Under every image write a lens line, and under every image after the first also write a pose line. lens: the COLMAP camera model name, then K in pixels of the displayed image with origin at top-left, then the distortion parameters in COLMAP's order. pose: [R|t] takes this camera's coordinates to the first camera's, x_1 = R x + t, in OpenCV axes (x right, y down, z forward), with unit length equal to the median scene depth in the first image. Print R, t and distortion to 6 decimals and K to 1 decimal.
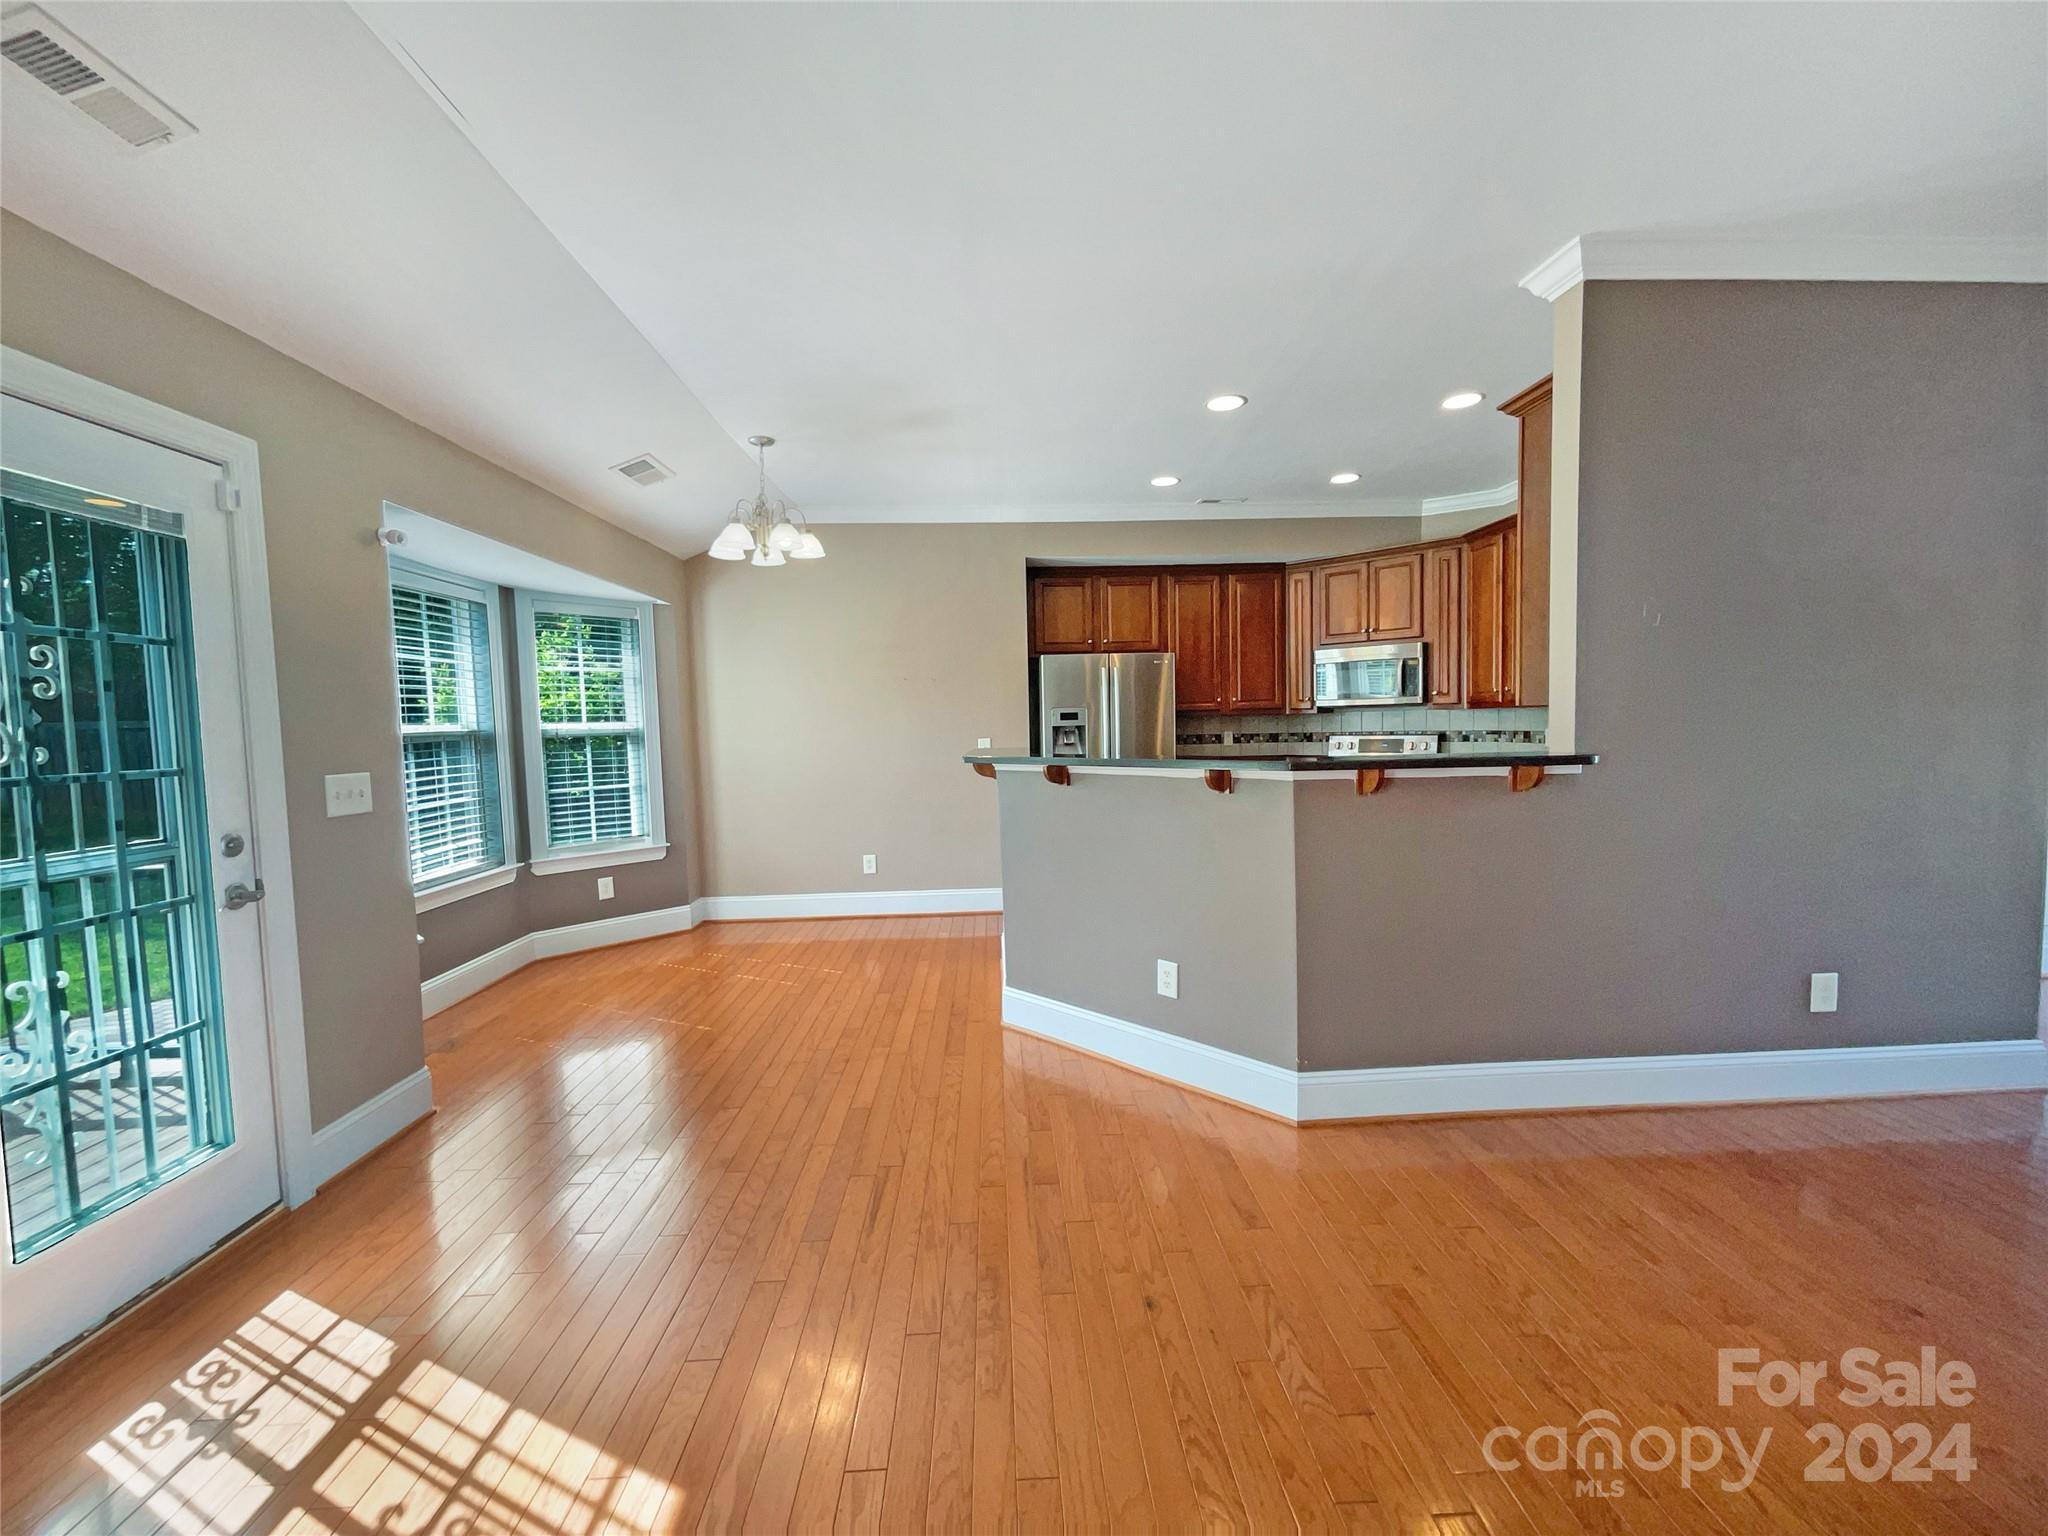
lens RADIAL K [[820.8, 0, 1024.8], [0, 820.8, 771.6], [0, 0, 1]] dist [-0.002206, -0.000340]
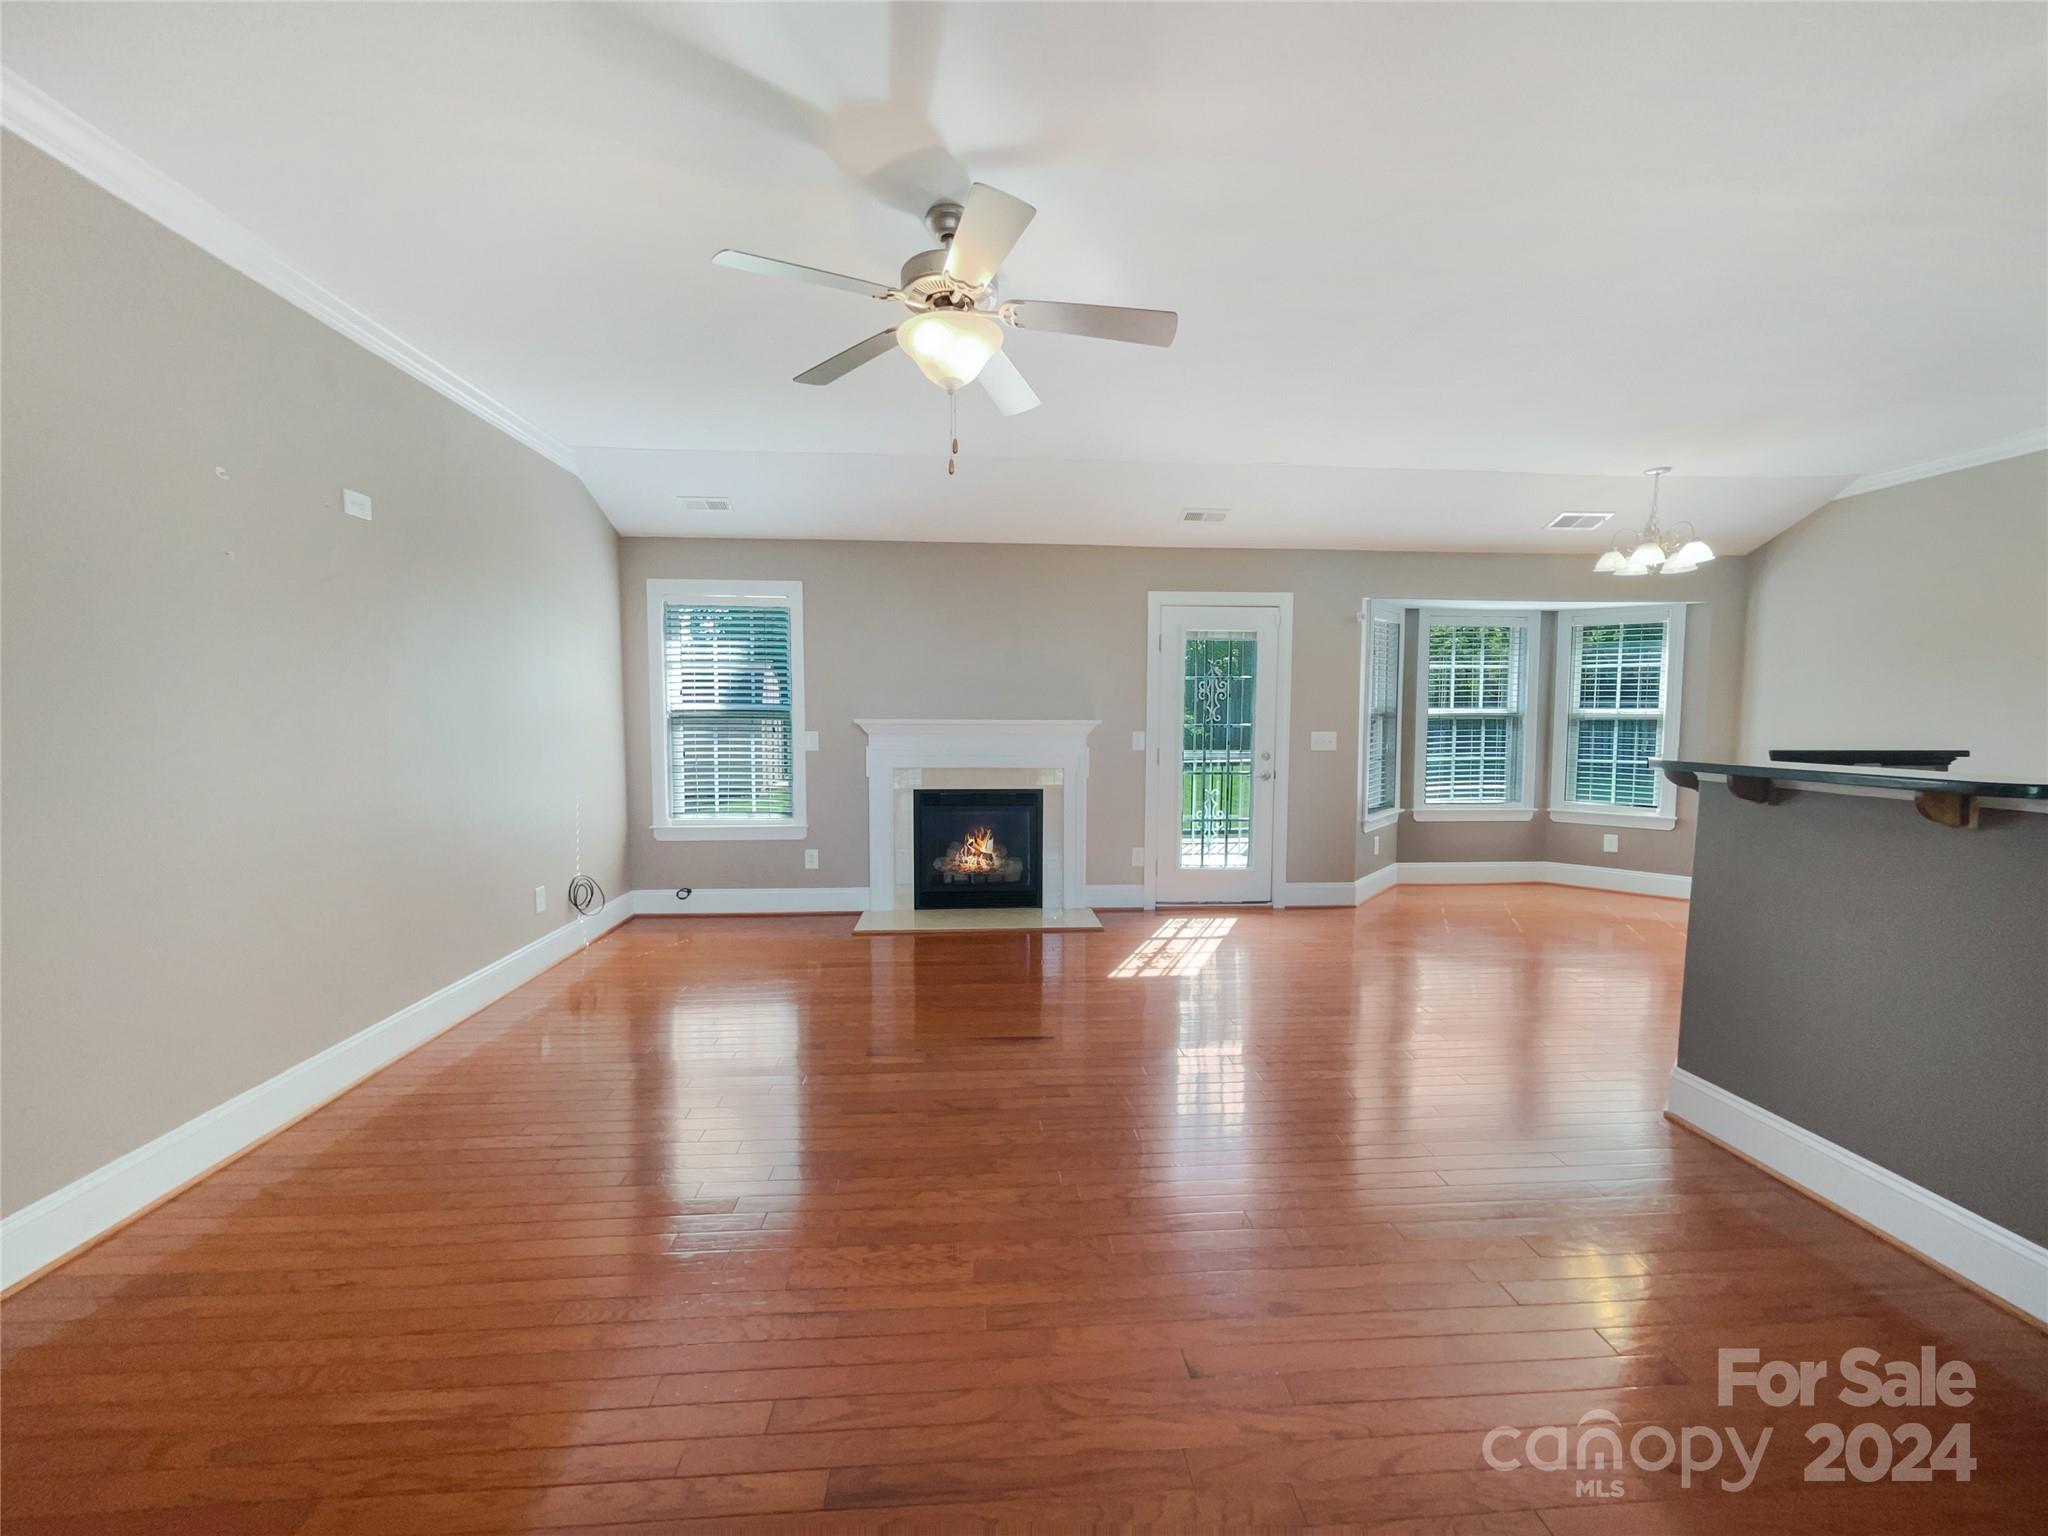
lens RADIAL K [[820.8, 0, 1022.1], [0, 820.8, 772.9], [0, 0, 1]] dist [-0.002206, -0.000340]
pose [[0.030484, 0.096465, -0.994869, 0.818659], [-0.063601, 0.993502, 0.094384, -0.026953], [0.997510, 0.060397, 0.036421, 0.075483]]
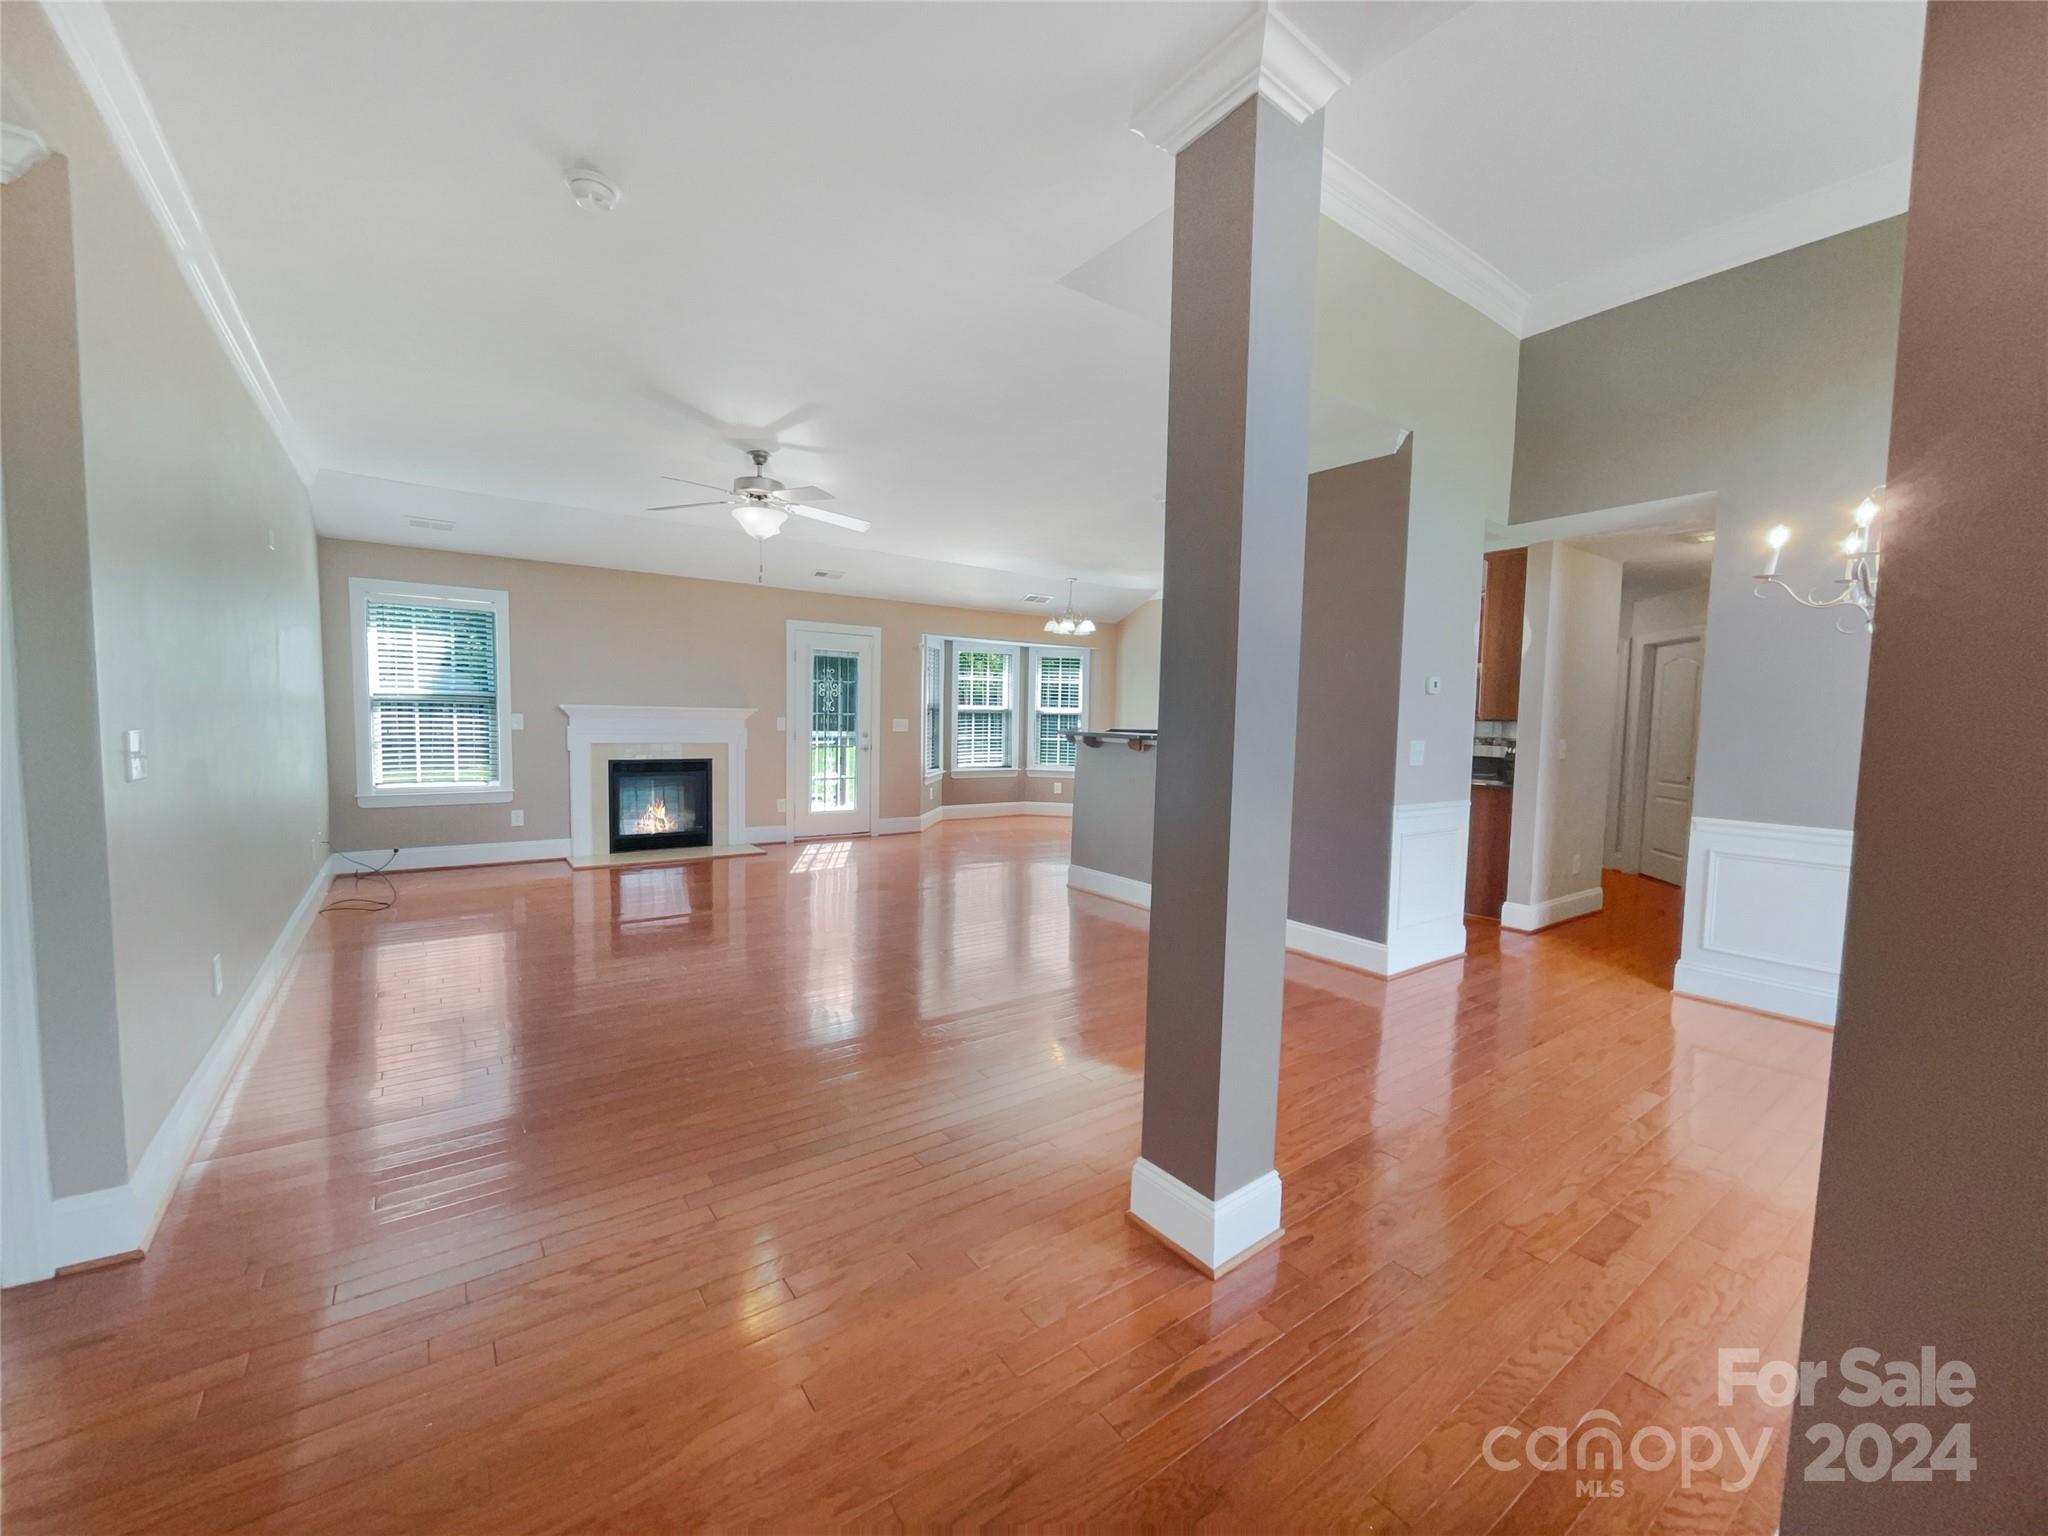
lens RADIAL K [[820.8, 0, 1016.8], [0, 820.8, 769.3], [0, 0, 1]] dist [-0.002206, -0.000340]
pose [[0.550475, 0.097529, -0.829135, 1.371512], [-0.087757, 0.994410, 0.058707, -0.020075], [0.830226, 0.040445, 0.555957, -0.283788]]
